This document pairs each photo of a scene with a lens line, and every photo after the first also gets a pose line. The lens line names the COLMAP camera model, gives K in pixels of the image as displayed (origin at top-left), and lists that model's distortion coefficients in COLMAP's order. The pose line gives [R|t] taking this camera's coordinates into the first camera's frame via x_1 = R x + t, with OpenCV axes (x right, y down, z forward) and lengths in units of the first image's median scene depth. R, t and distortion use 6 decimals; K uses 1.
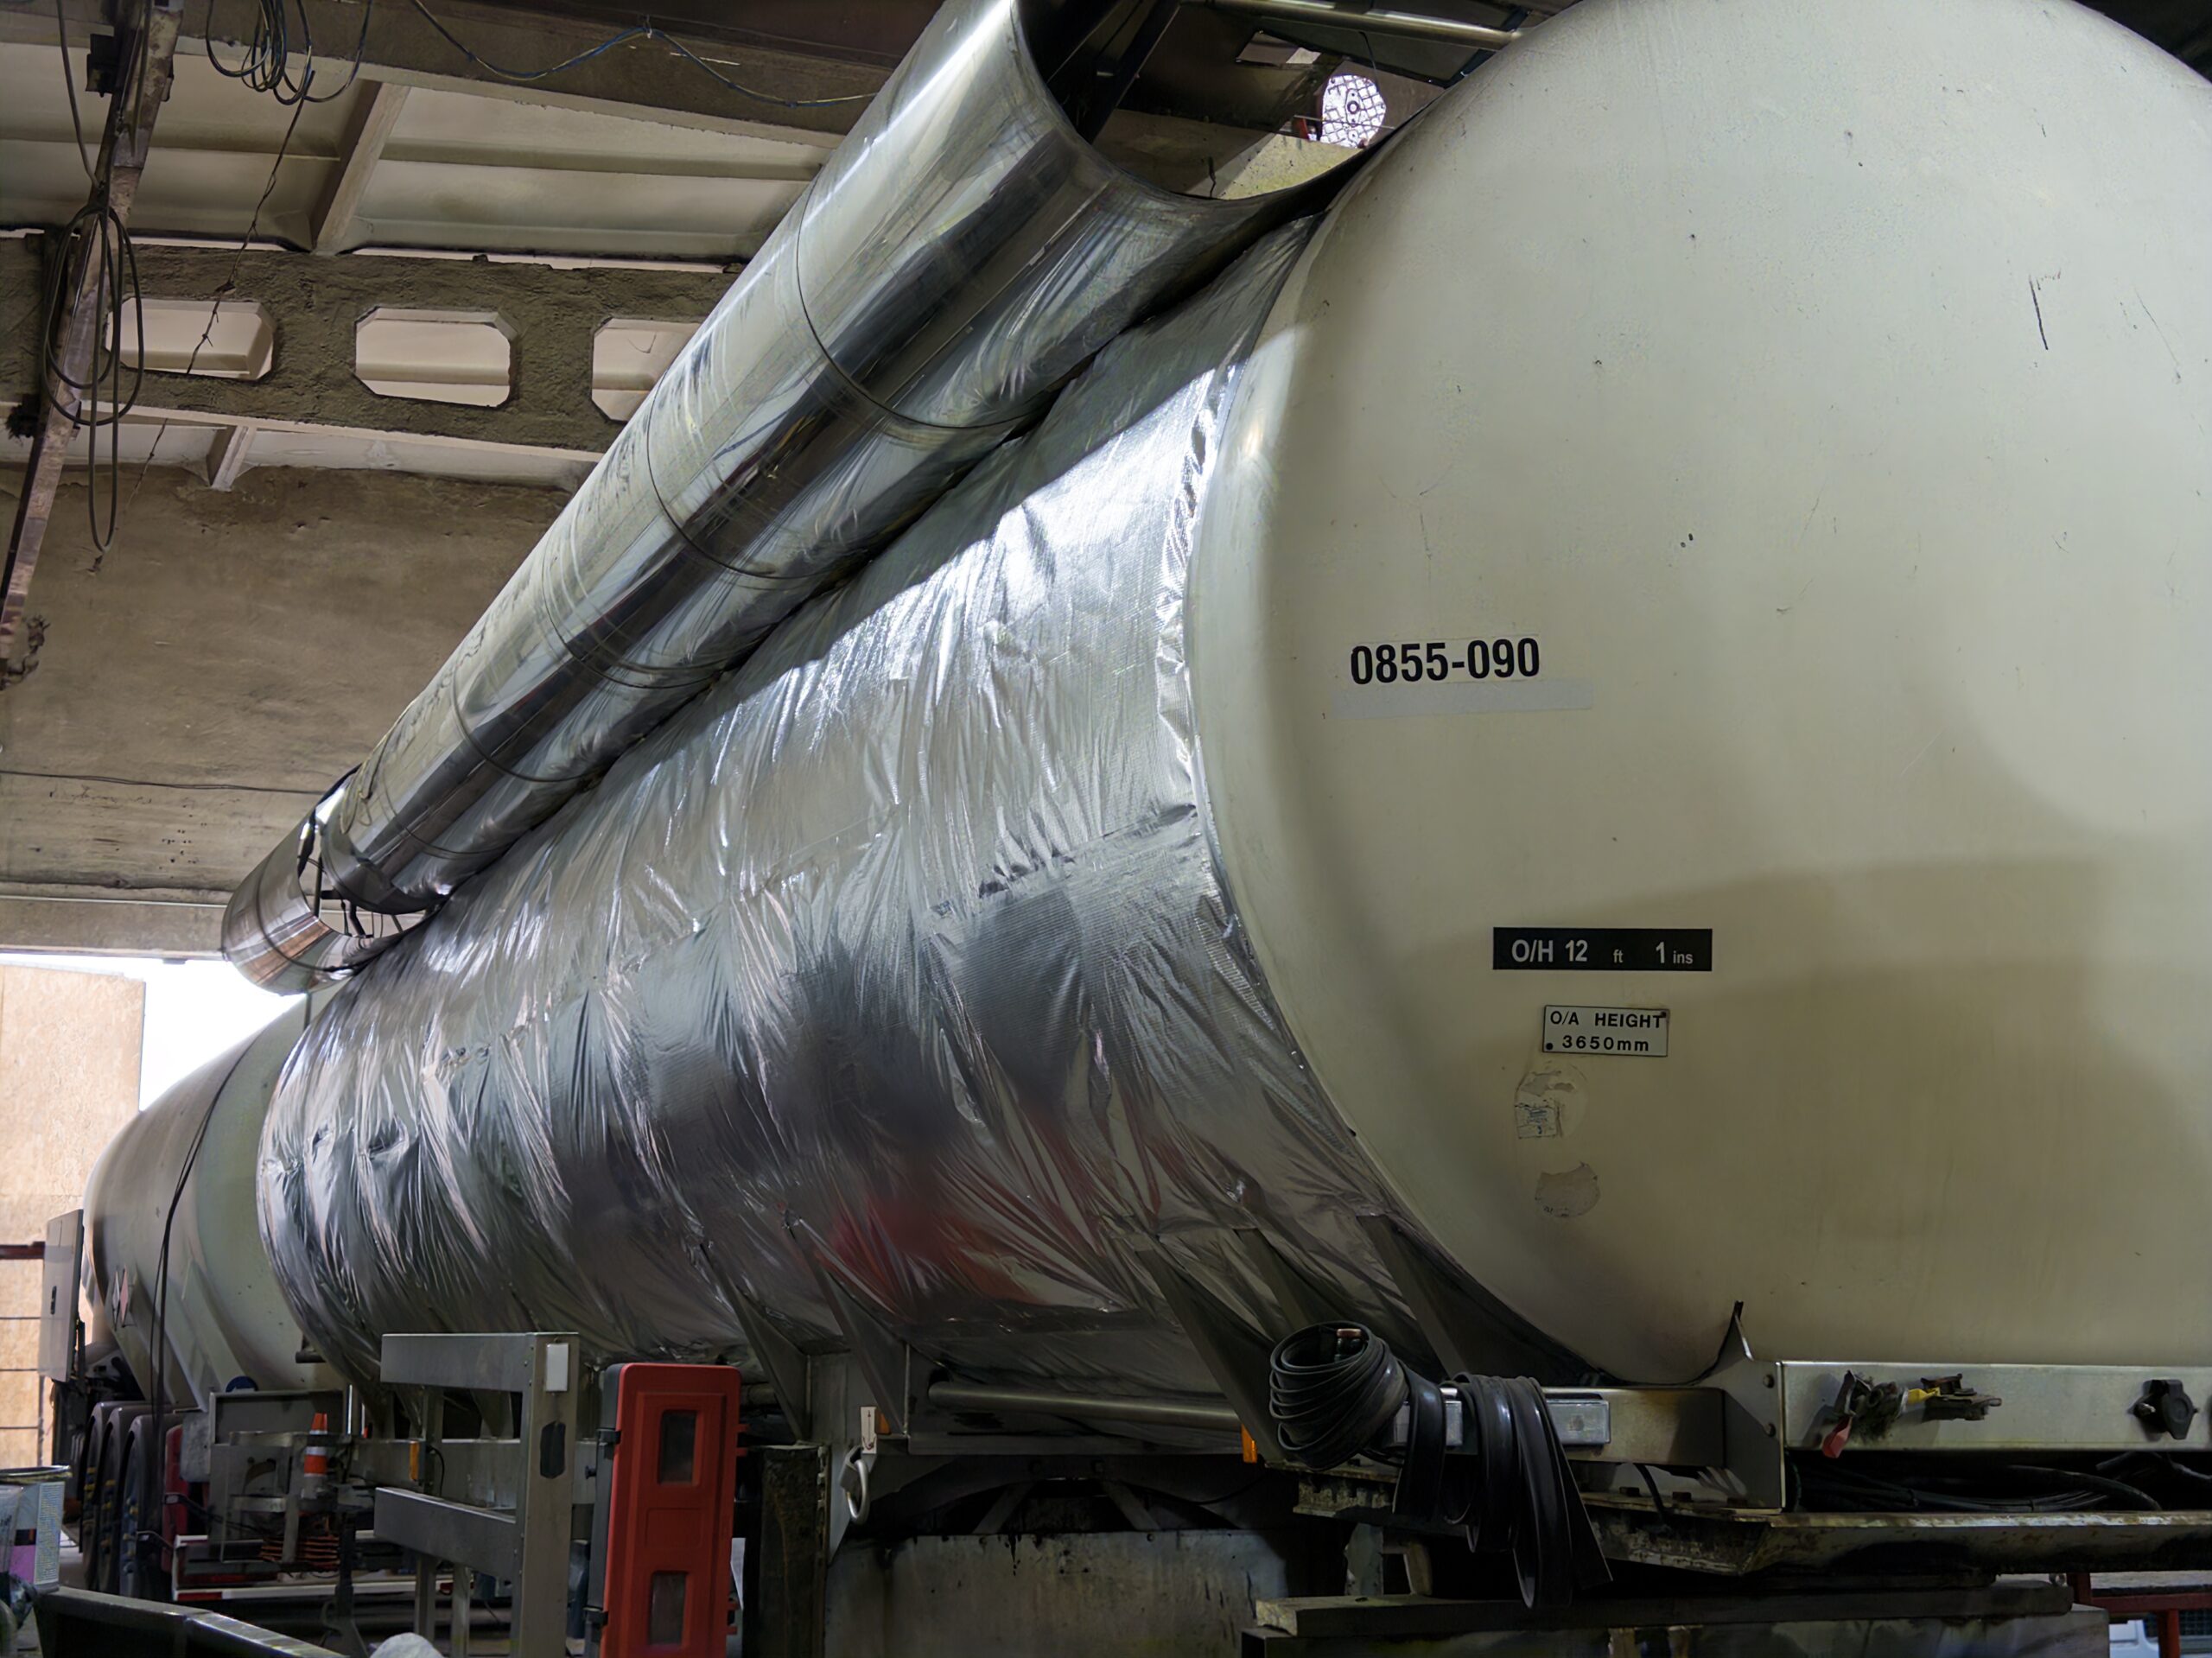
lens RADIAL K [[3085.9, 0, 1106.0], [0, 3085.9, 829.0], [0, 0, 1]] dist [0.201394, -0.494028]
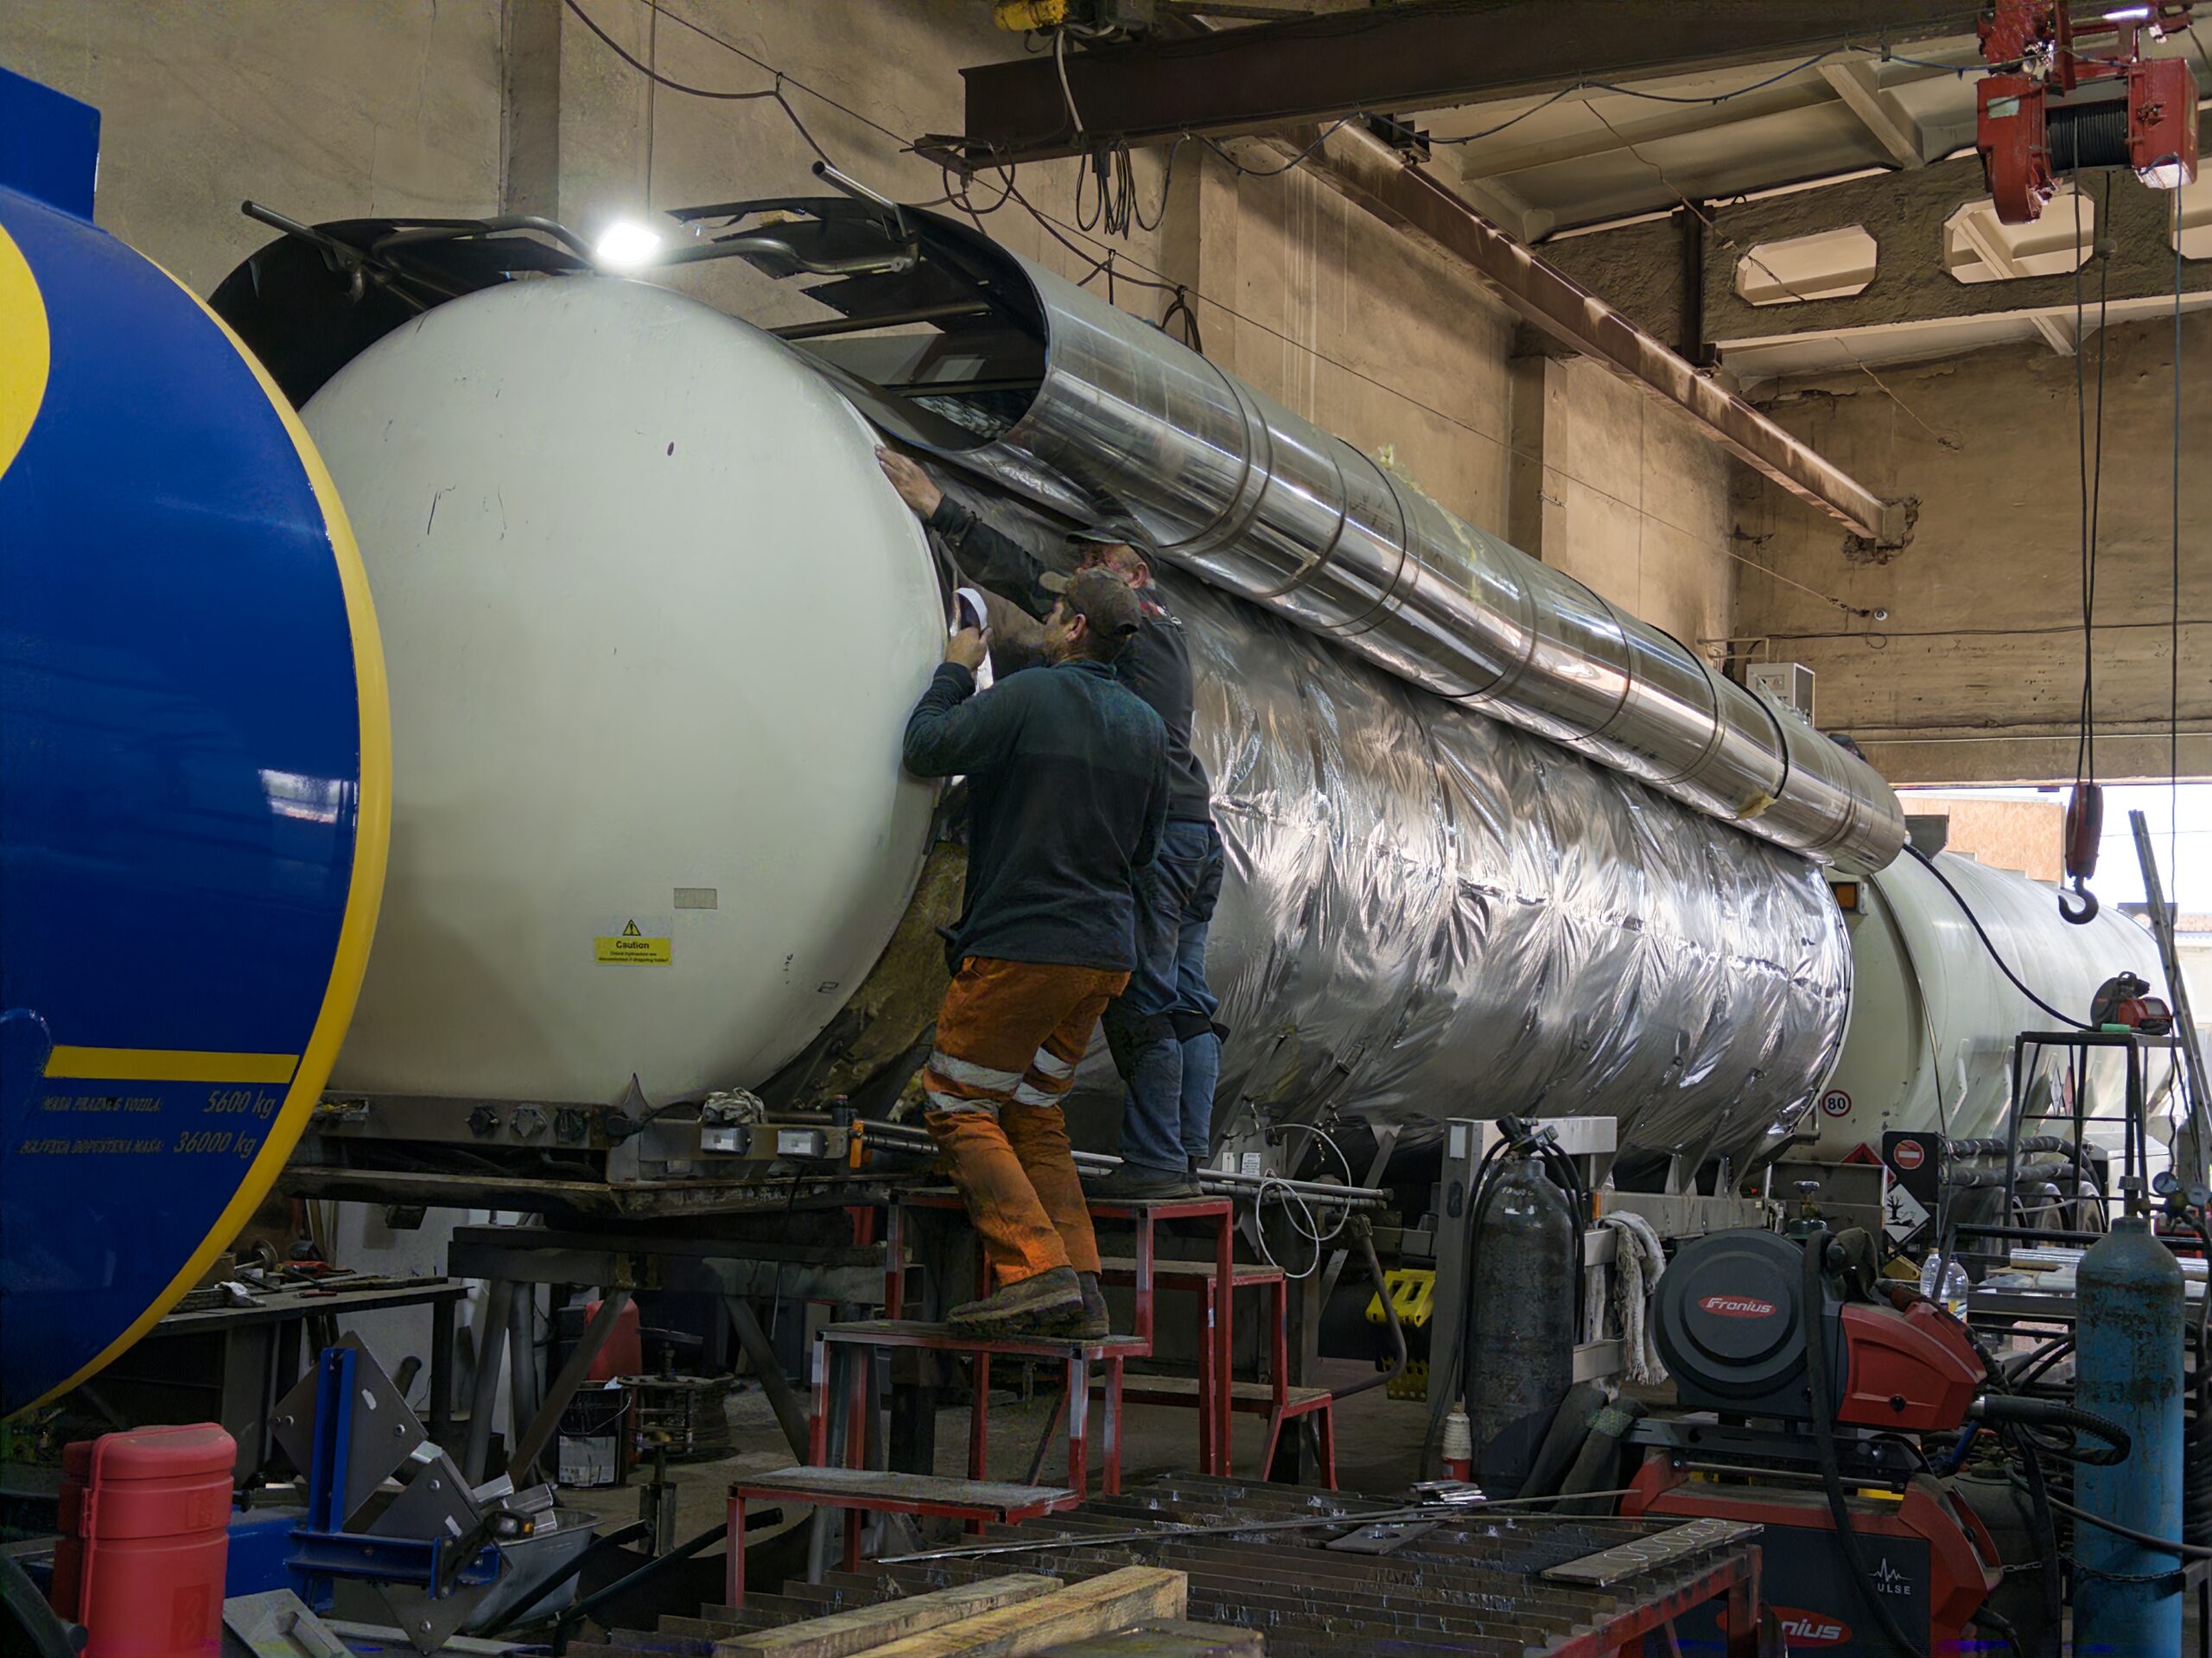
lens RADIAL K [[3085.9, 0, 1106.0], [0, 3085.9, 829.0], [0, 0, 1]] dist [0.201394, -0.494028]
pose [[0.652923, -0.041872, -0.756266, 0.633670], [0.089806, 0.995707, 0.022405, 0.002999], [0.752081, -0.082546, 0.653881, 0.037341]]
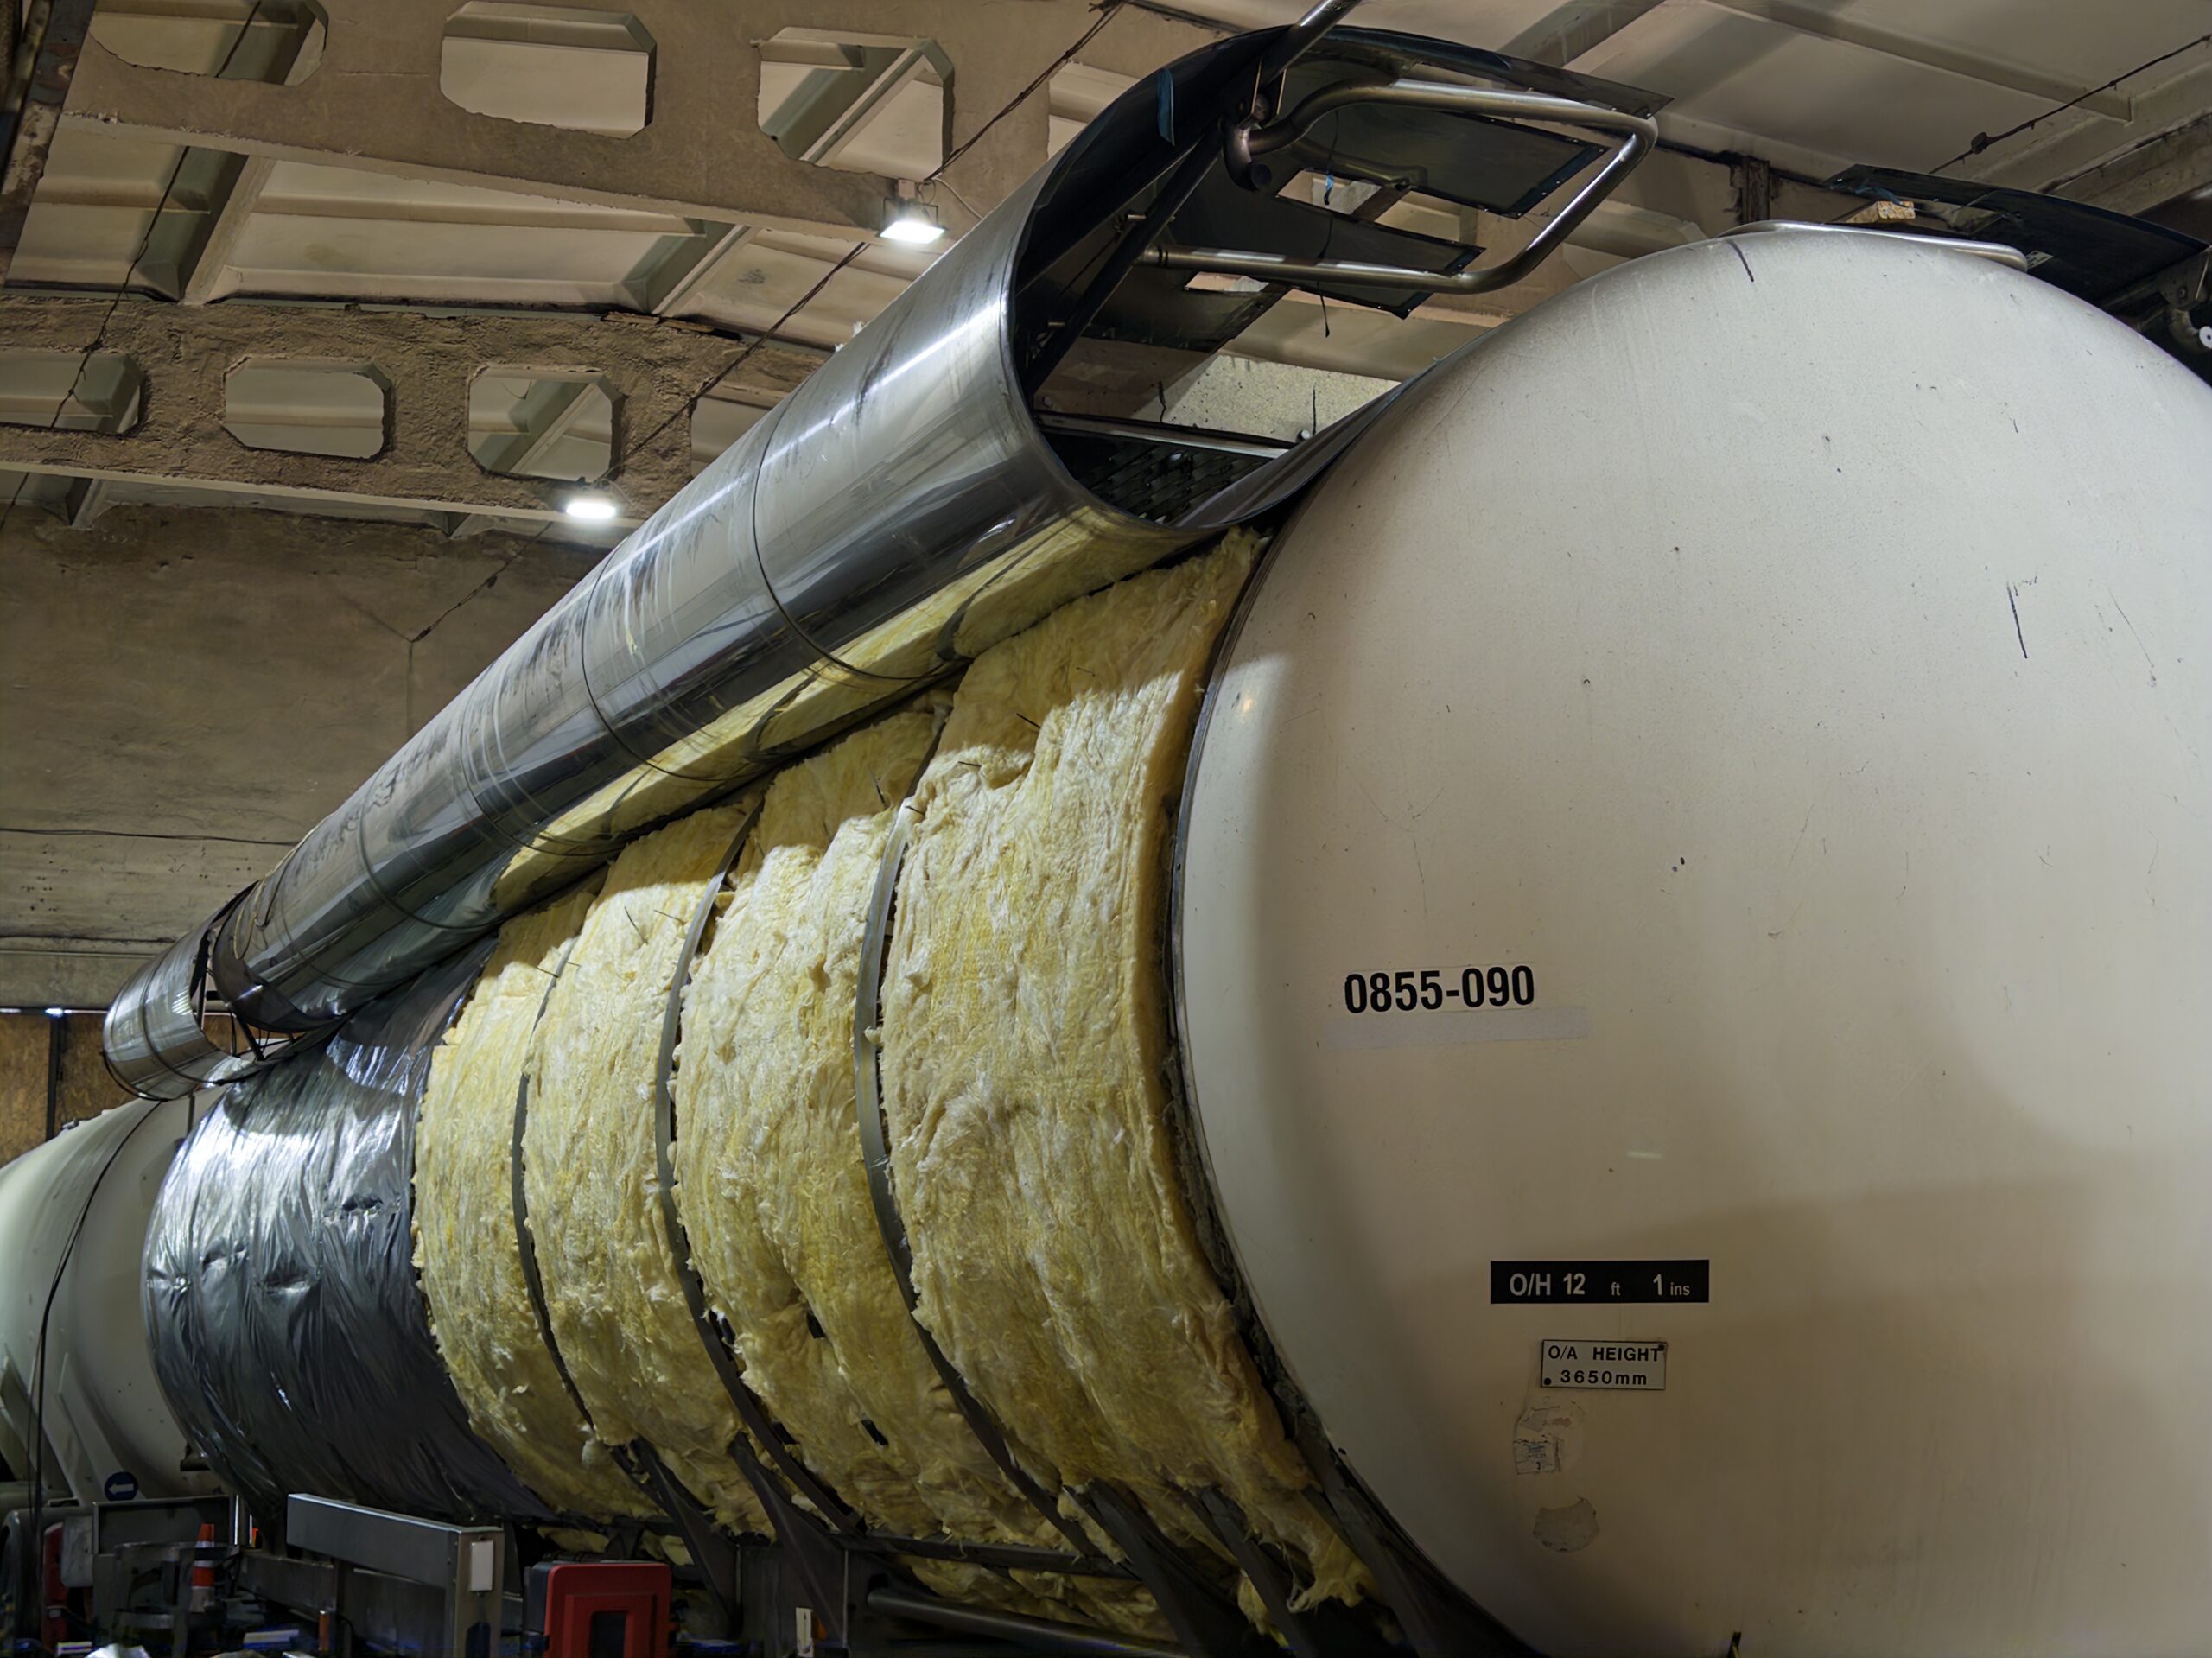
lens RADIAL K [[3085.9, 0, 1106.0], [0, 3085.9, 829.0], [0, 0, 1]] dist [0.201394, -0.494028]
pose [[0.998964, -0.003801, 0.045340, -0.013240], [0.003600, 0.999983, 0.004515, -0.034923], [-0.045356, -0.004347, 0.998961, 0.004710]]
